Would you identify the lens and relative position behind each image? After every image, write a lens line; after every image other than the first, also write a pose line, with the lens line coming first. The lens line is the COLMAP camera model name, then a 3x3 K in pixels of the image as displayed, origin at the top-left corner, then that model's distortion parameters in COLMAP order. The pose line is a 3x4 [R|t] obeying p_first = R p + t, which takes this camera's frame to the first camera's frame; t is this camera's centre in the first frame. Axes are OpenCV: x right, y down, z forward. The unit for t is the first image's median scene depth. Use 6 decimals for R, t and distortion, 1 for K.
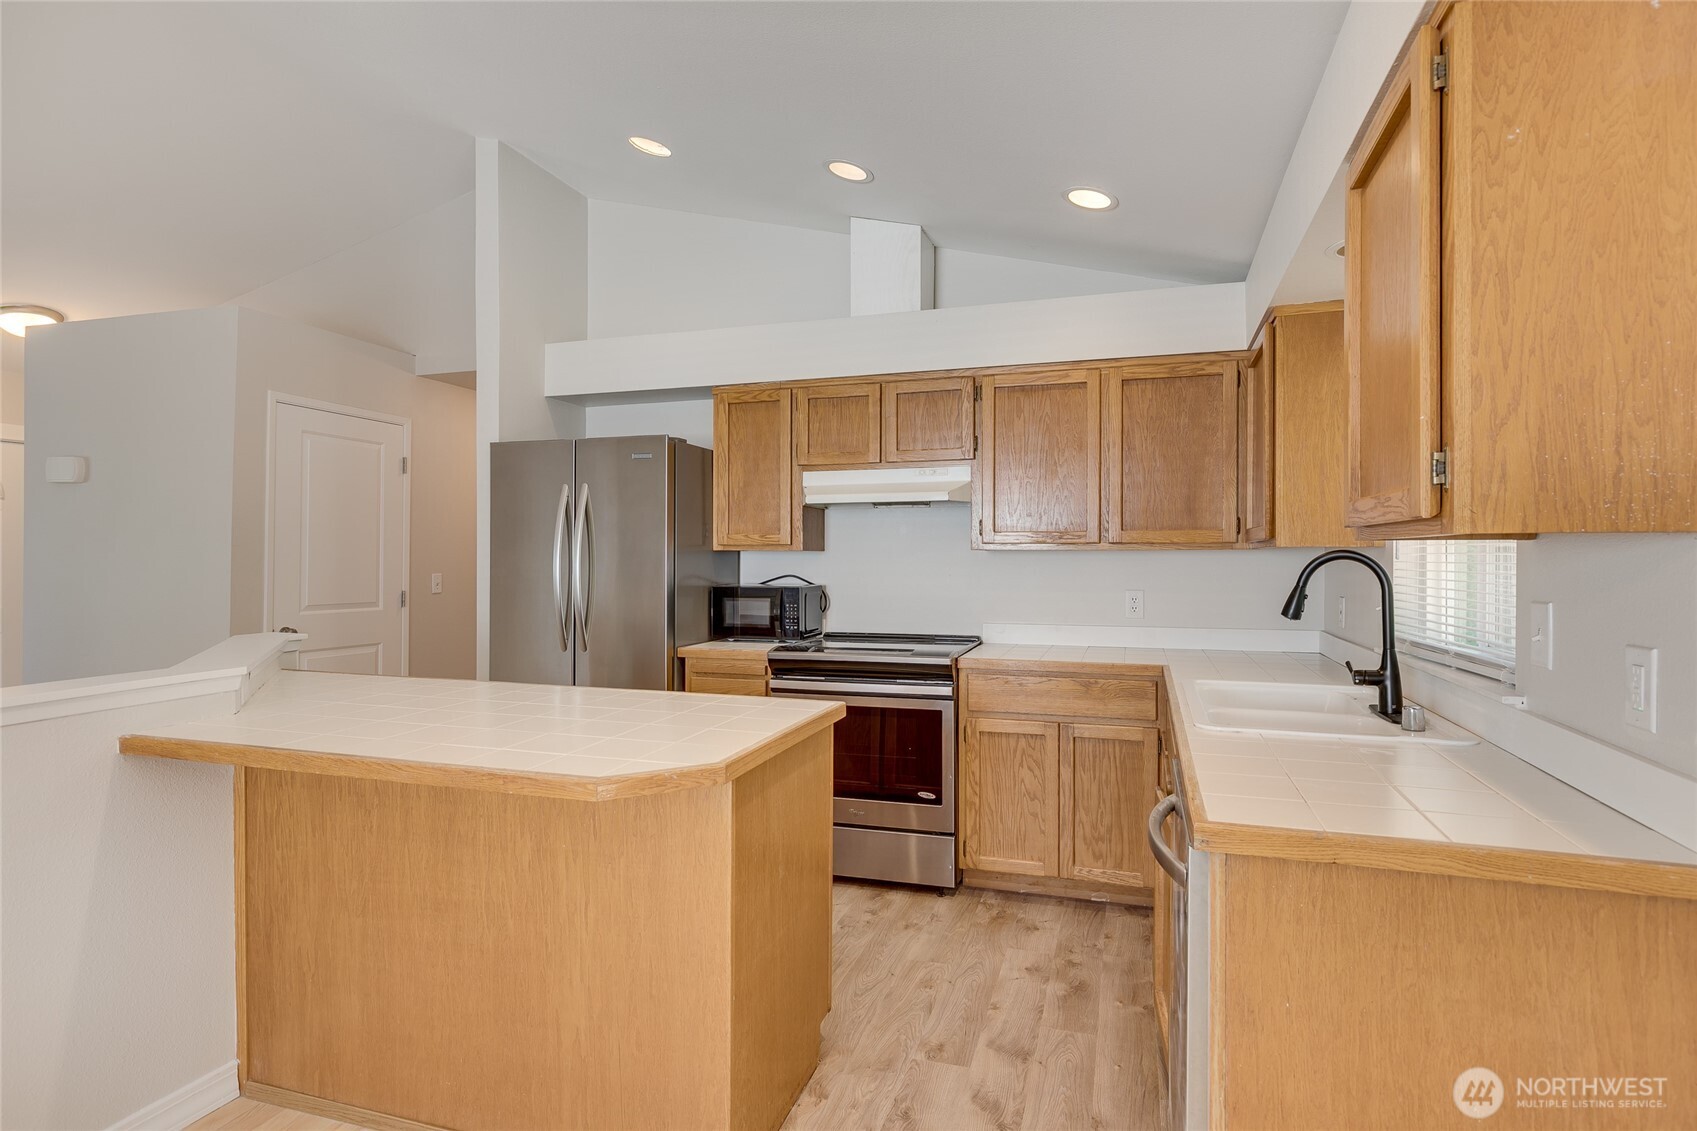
lens RADIAL K [[867.5, 0, 854.1], [0, 867.5, 560.7], [0, 0, 1]] dist [-0.002048, -0.000880]
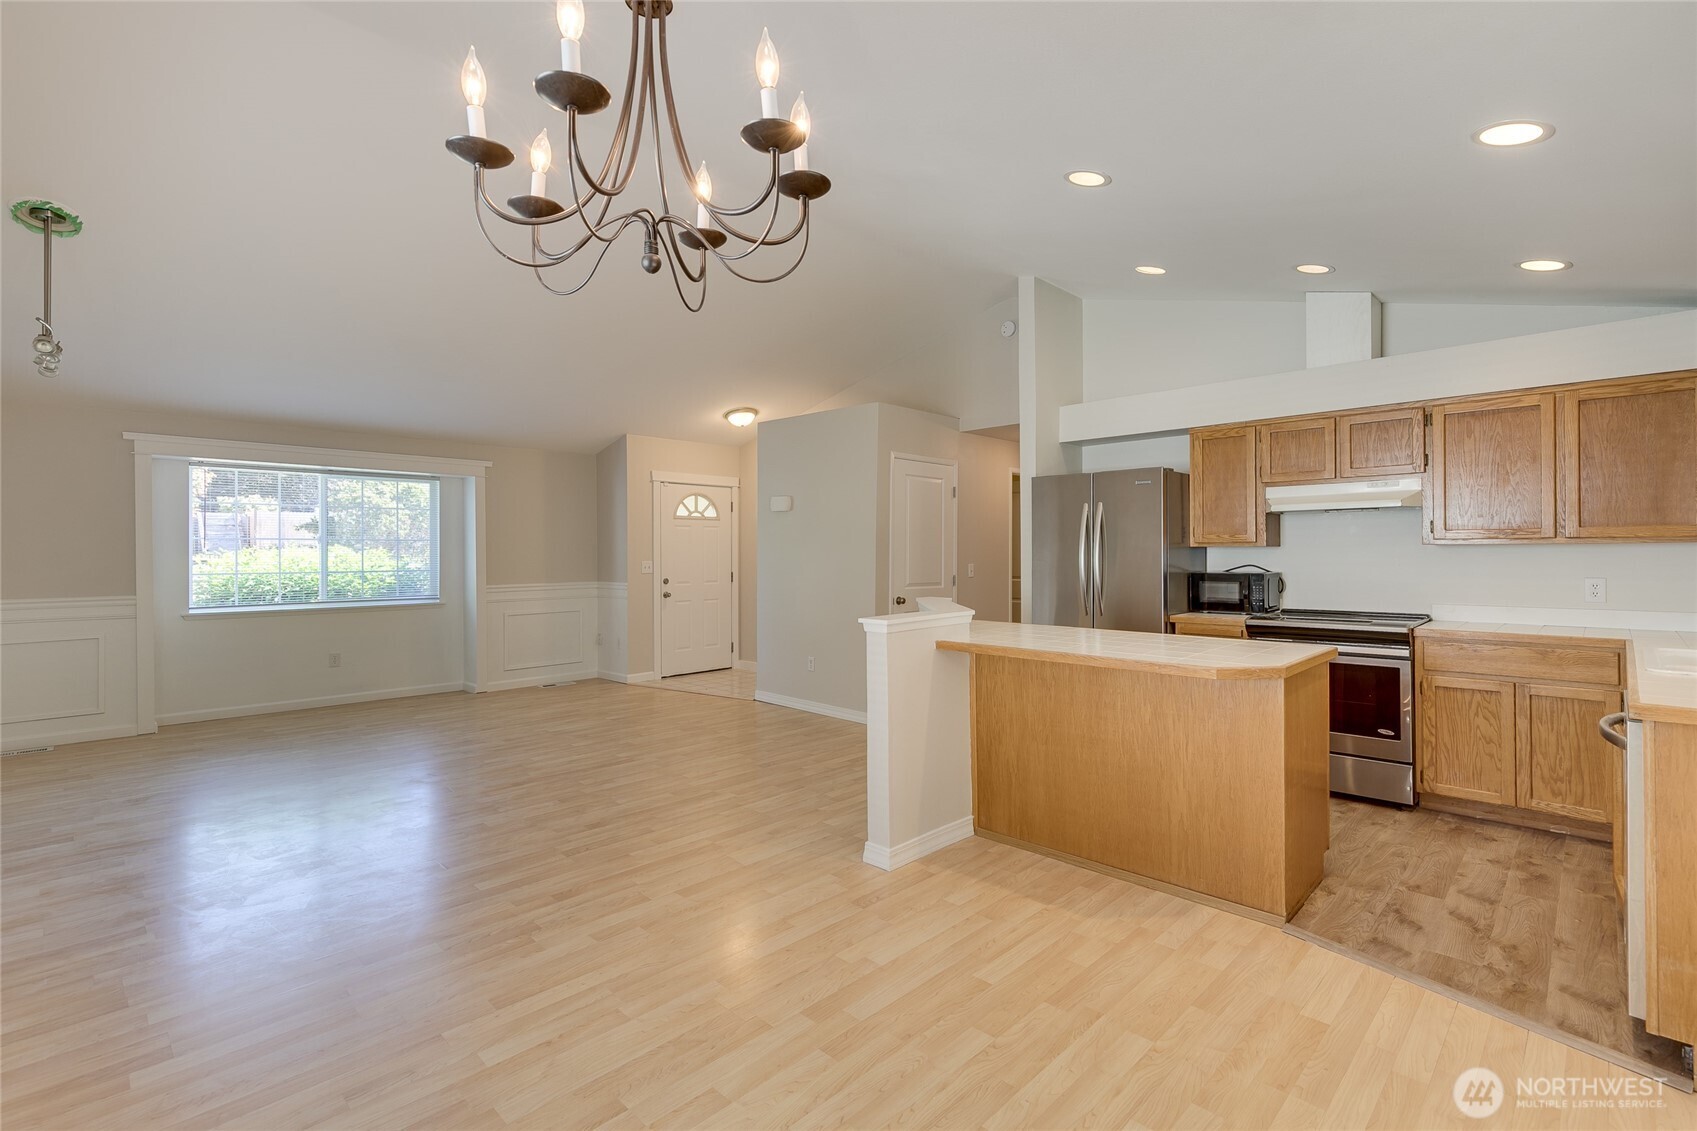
lens RADIAL K [[770.4, 0, 853.3], [0, 770.4, 549.8], [0, 0, 1]] dist [0.002237, -0.000652]
pose [[0.895082, -0.007285, -0.445842, -0.117356], [0.003930, 0.999957, -0.008449, 0.001308], [0.445884, 0.005810, 0.895072, -0.411377]]
